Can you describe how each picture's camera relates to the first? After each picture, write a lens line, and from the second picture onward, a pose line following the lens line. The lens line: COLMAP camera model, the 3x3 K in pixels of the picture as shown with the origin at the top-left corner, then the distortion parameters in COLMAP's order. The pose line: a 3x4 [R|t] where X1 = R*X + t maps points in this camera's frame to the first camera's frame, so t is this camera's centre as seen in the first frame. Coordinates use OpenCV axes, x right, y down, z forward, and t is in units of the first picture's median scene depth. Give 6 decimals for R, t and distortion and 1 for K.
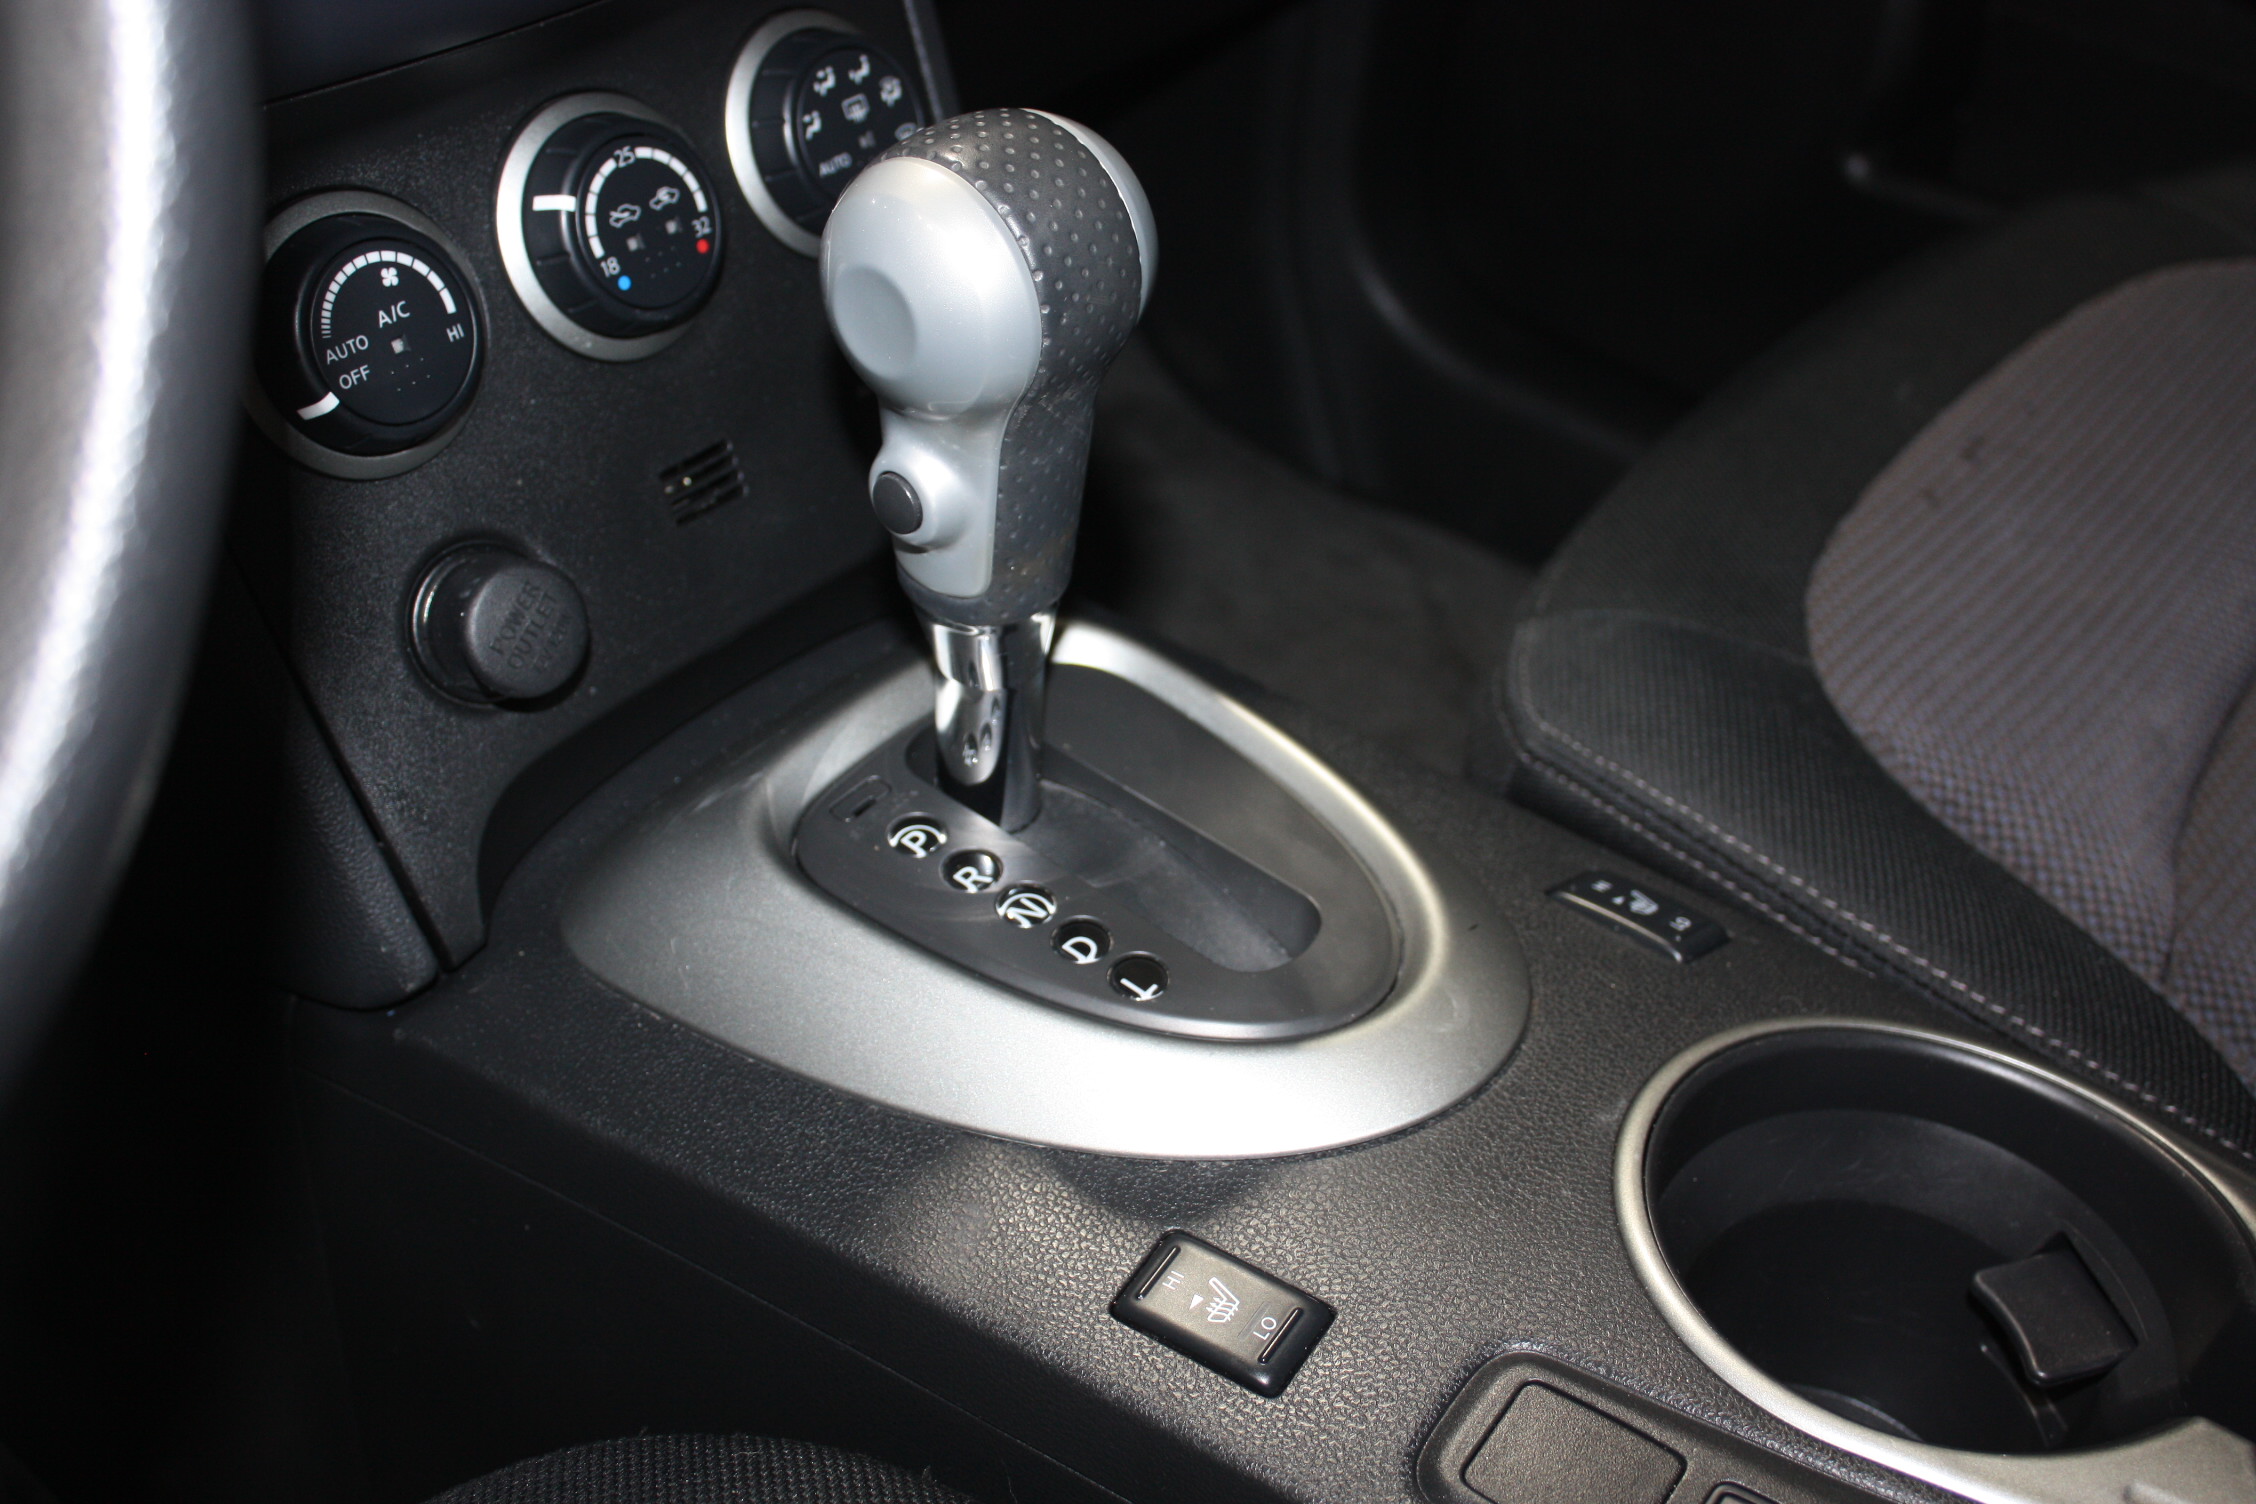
lens RADIAL K [[2699.2, 0, 1138.6], [0, 2699.2, 750.0], [0, 0, 1]] dist [-0.067464, 0.000000]
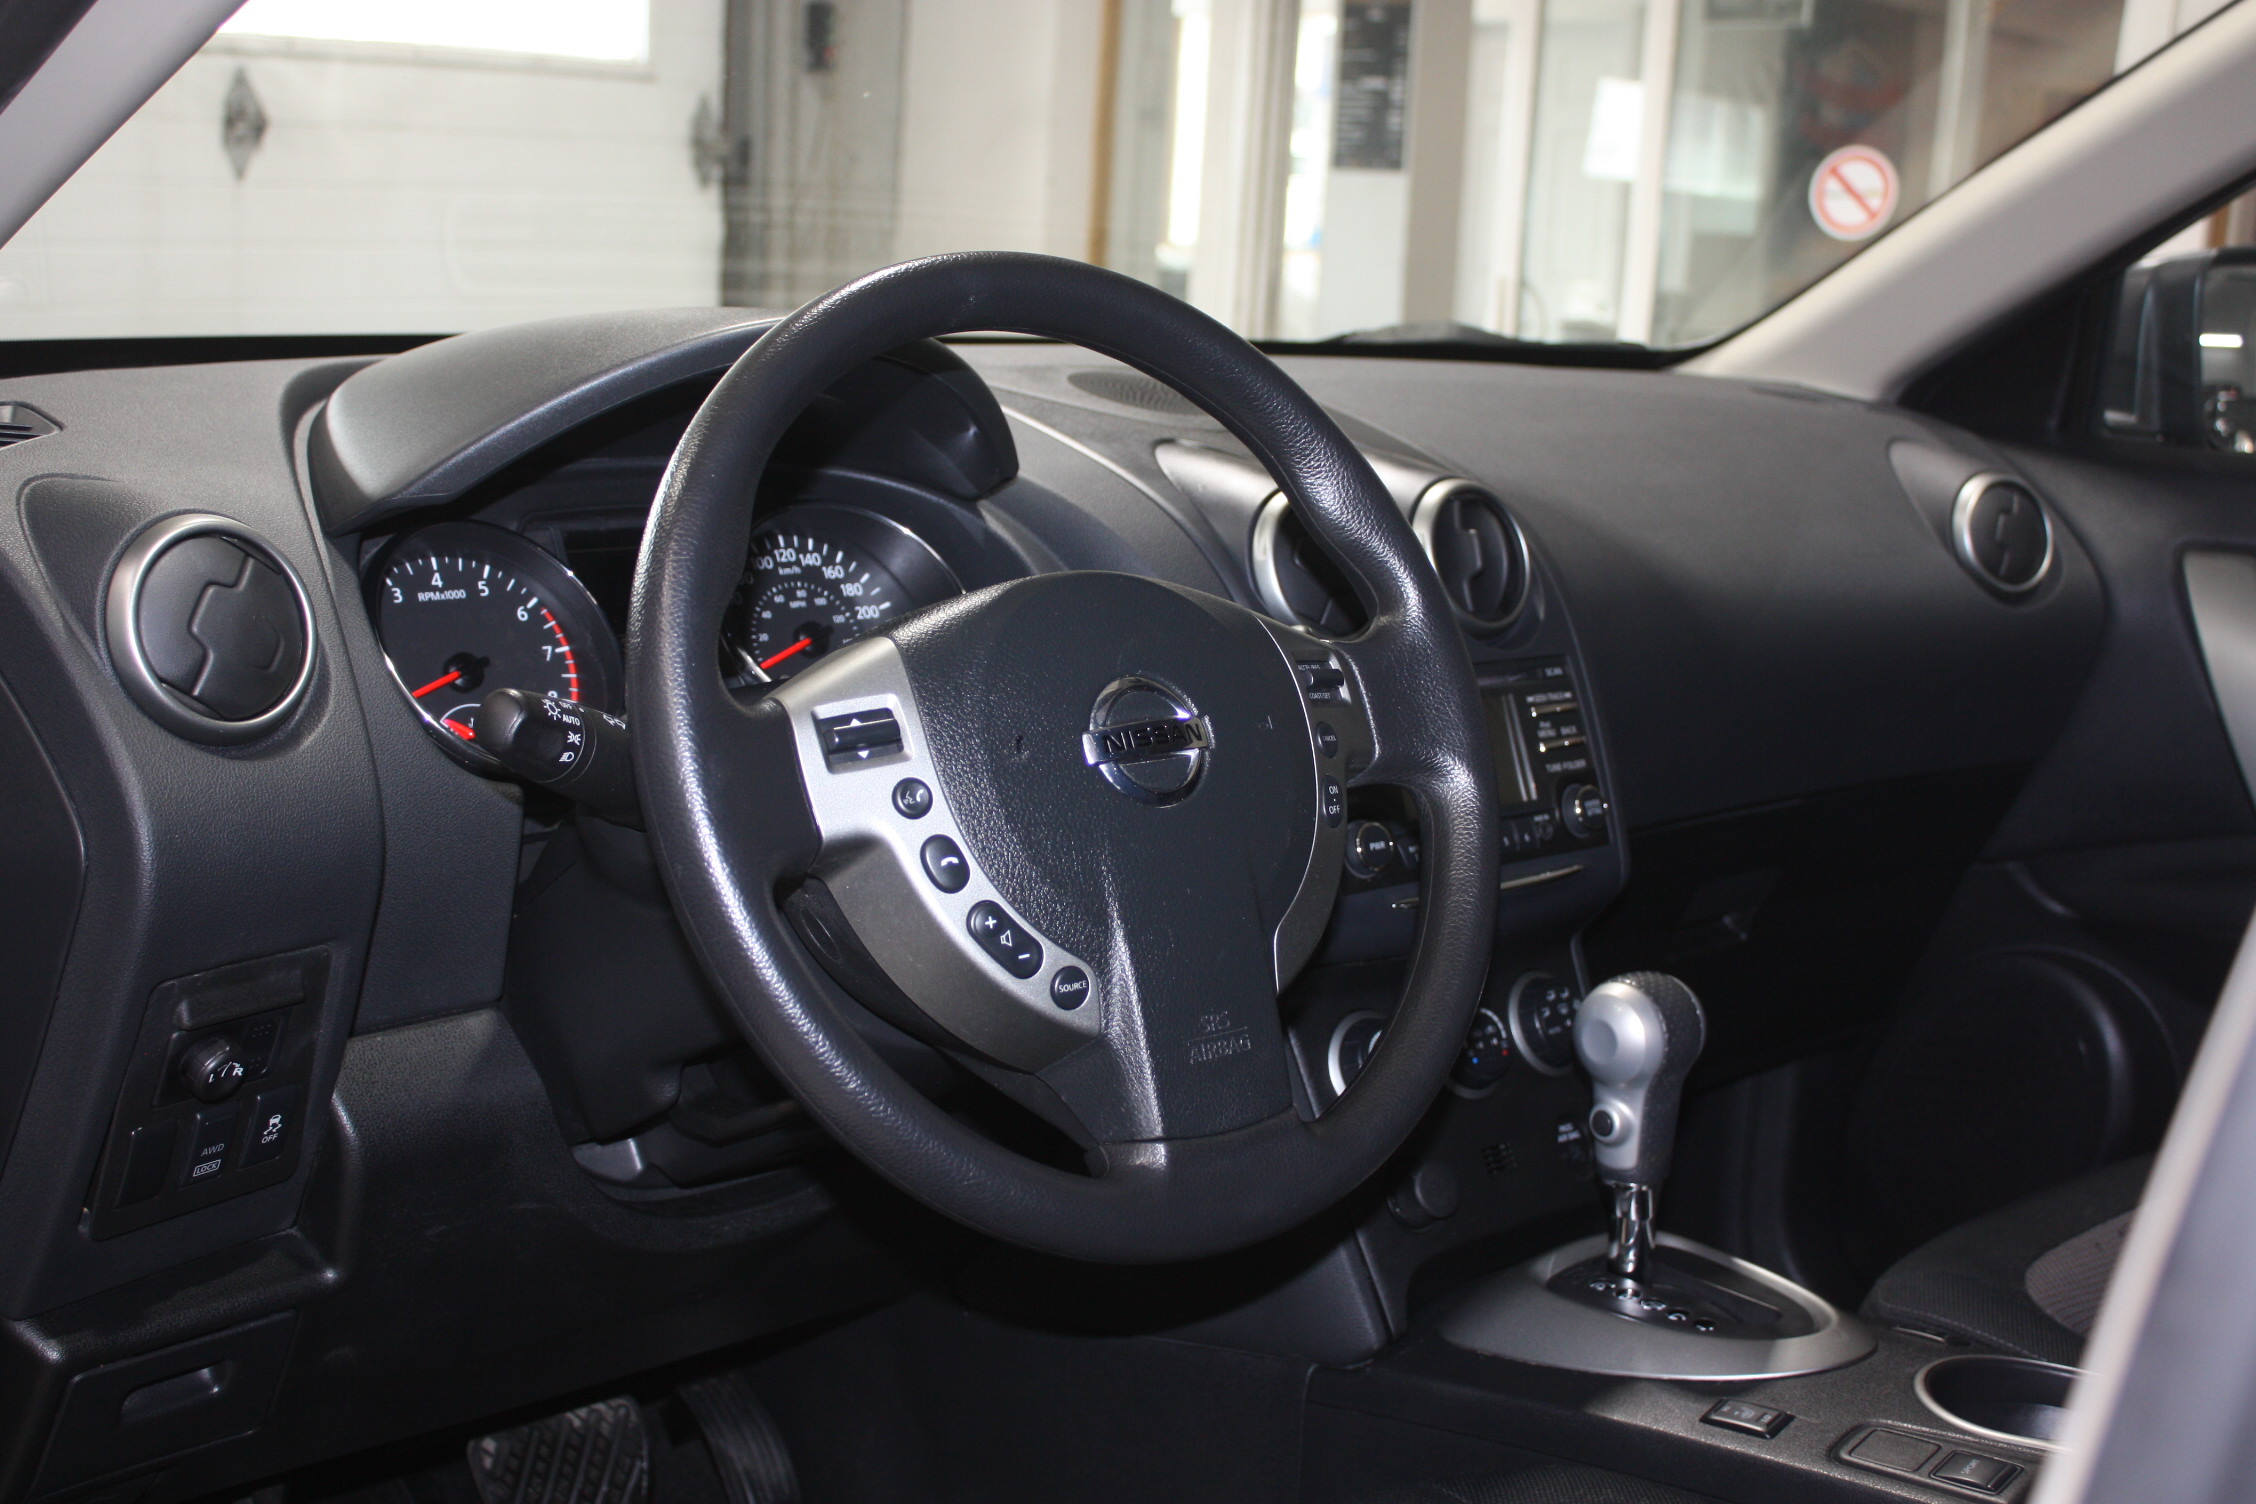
lens RADIAL K [[2699.2, 0, 1119.4], [0, 2699.2, 750.4], [0, 0, 1]] dist [-0.067464, 0.000000]
pose [[0.986572, -0.008395, -0.163108, -0.112058], [-0.070837, 0.877863, -0.473644, 0.751831], [0.147163, 0.478838, 0.865481, -1.270484]]
